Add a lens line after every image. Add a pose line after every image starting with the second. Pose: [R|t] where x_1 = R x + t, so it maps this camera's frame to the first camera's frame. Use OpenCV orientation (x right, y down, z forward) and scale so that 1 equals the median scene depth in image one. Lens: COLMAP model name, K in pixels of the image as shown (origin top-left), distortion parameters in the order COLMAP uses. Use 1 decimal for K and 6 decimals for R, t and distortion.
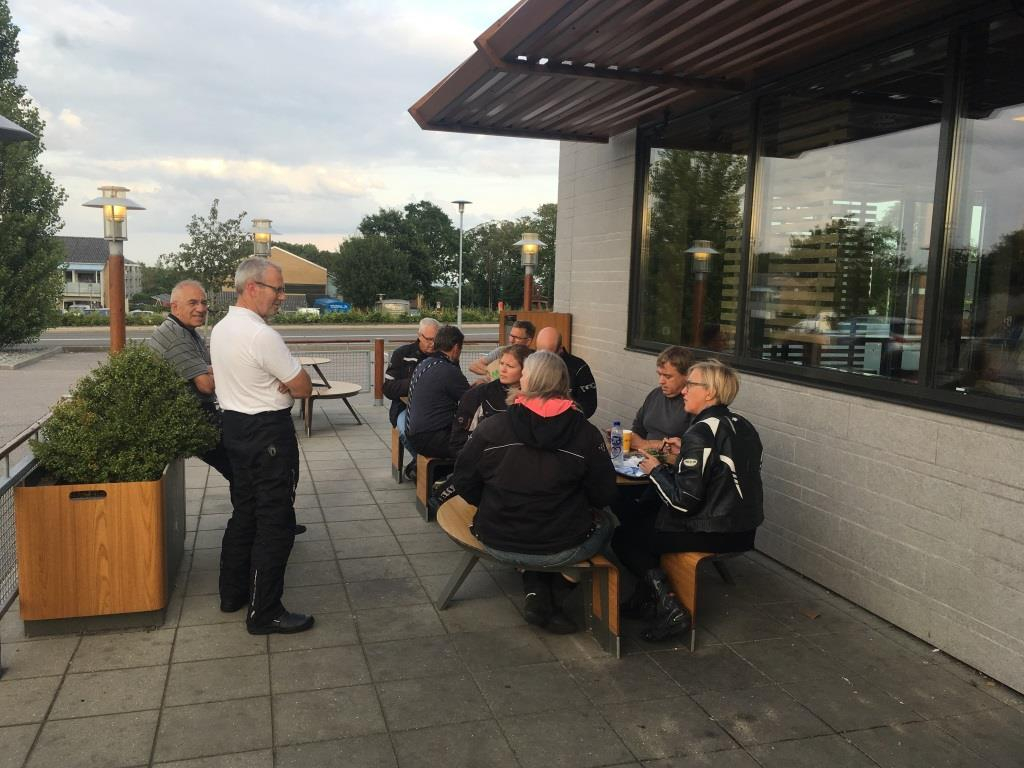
lens RADIAL K [[866.0, 0, 509.4], [0, 866.0, 381.0], [0, 0, 1]] dist [0.074569, -0.103930]
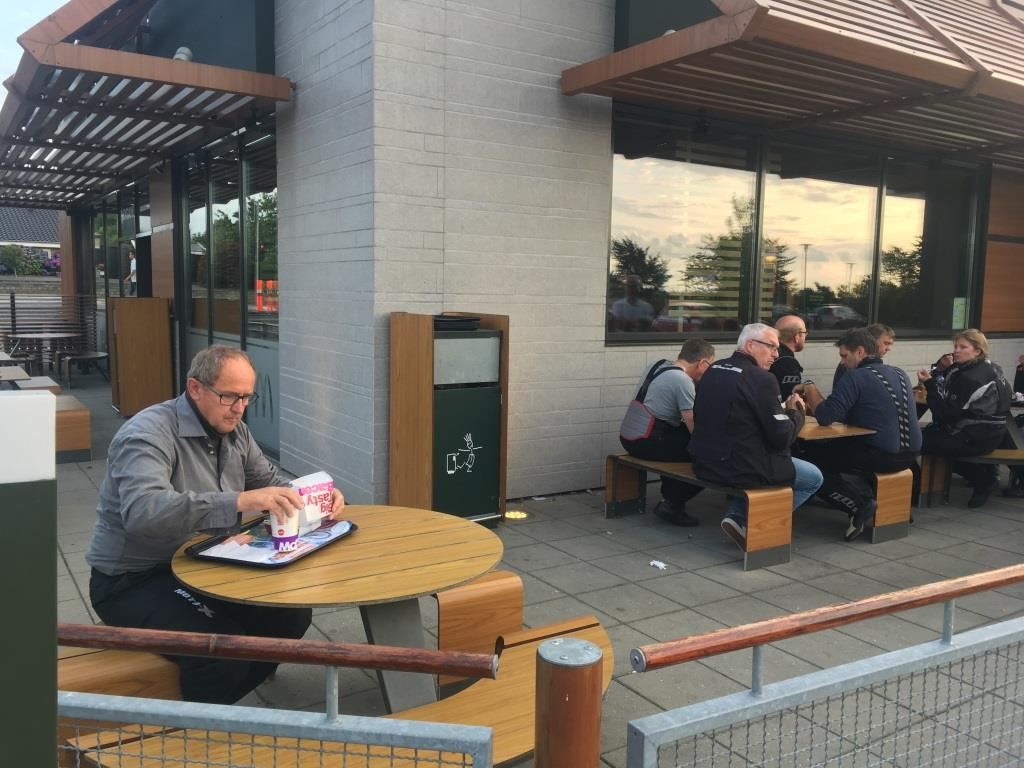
lens RADIAL K [[866.0, 0, 509.4], [0, 866.0, 381.0], [0, 0, 1]] dist [0.074569, -0.103930]
pose [[-0.275311, -0.134307, 0.951927, -1.254391], [0.081024, 0.983428, 0.162185, -0.278159], [-0.957935, 0.121780, -0.259866, 2.404114]]
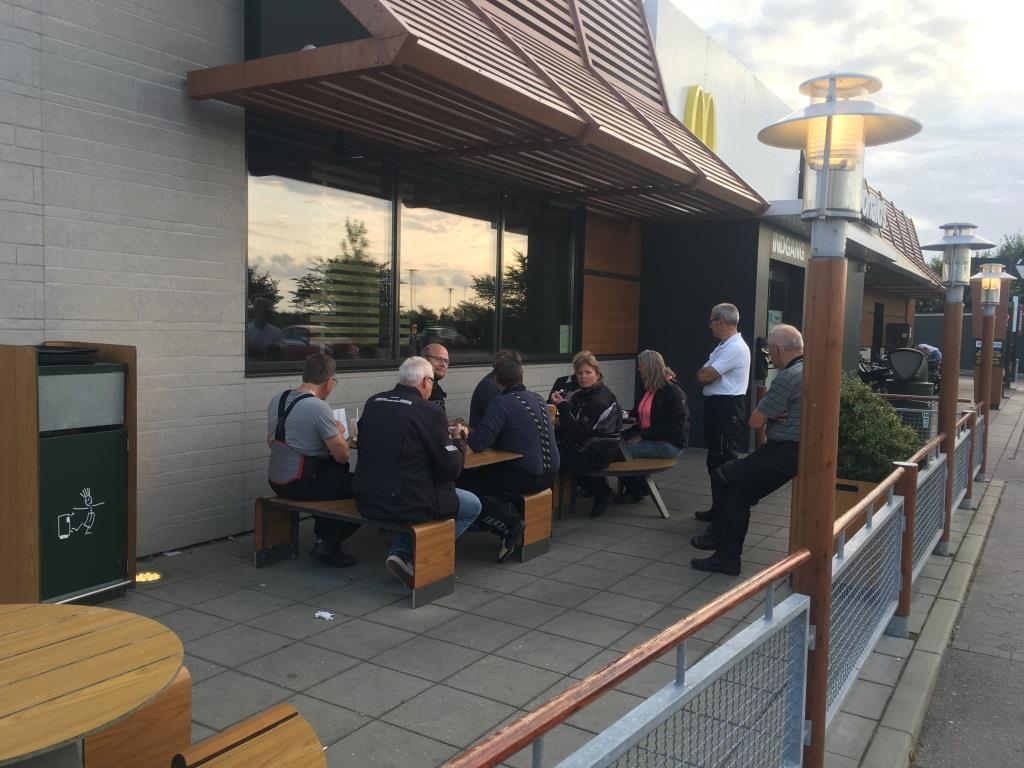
lens RADIAL K [[866.0, 0, 509.4], [0, 866.0, 381.0], [0, 0, 1]] dist [0.074569, -0.103930]
pose [[-0.659327, -0.100372, 0.745127, -1.158664], [0.037117, 0.985495, 0.165593, -0.288003], [-0.750940, 0.136837, -0.646038, 2.426861]]
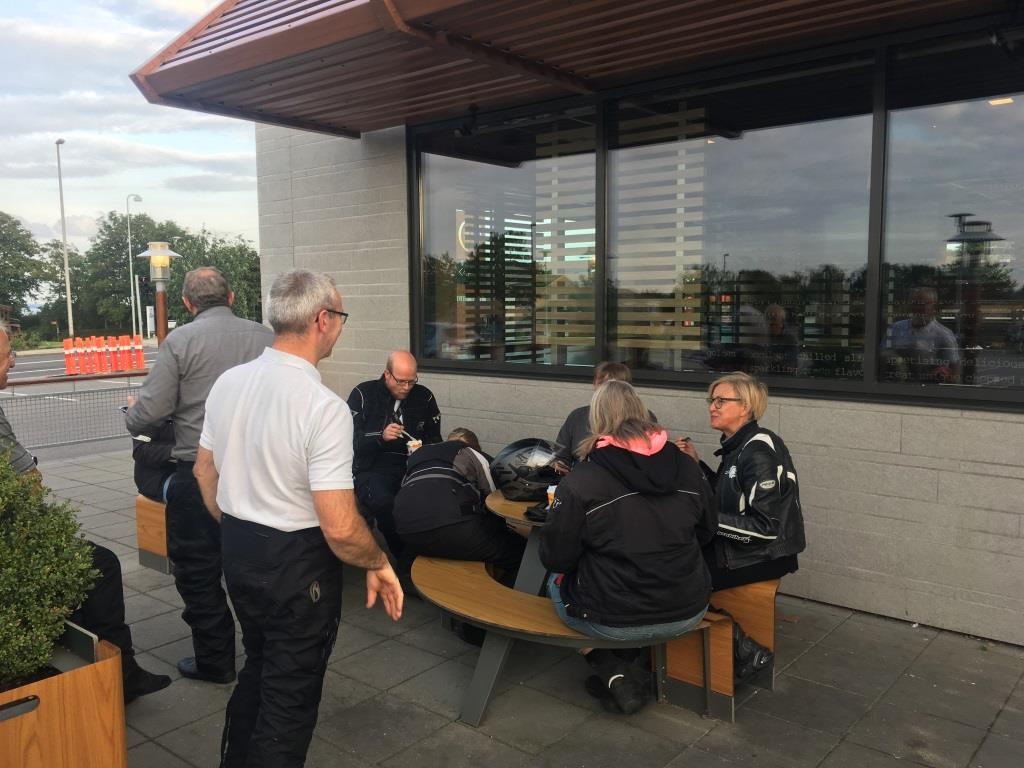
lens RADIAL K [[866.0, 0, 509.4], [0, 866.0, 381.0], [0, 0, 1]] dist [0.074569, -0.103930]
pose [[0.836494, -0.085770, 0.541222, -0.480597], [0.093687, 0.995517, 0.012965, -0.051054], [-0.539908, 0.039861, 0.840780, 0.351170]]
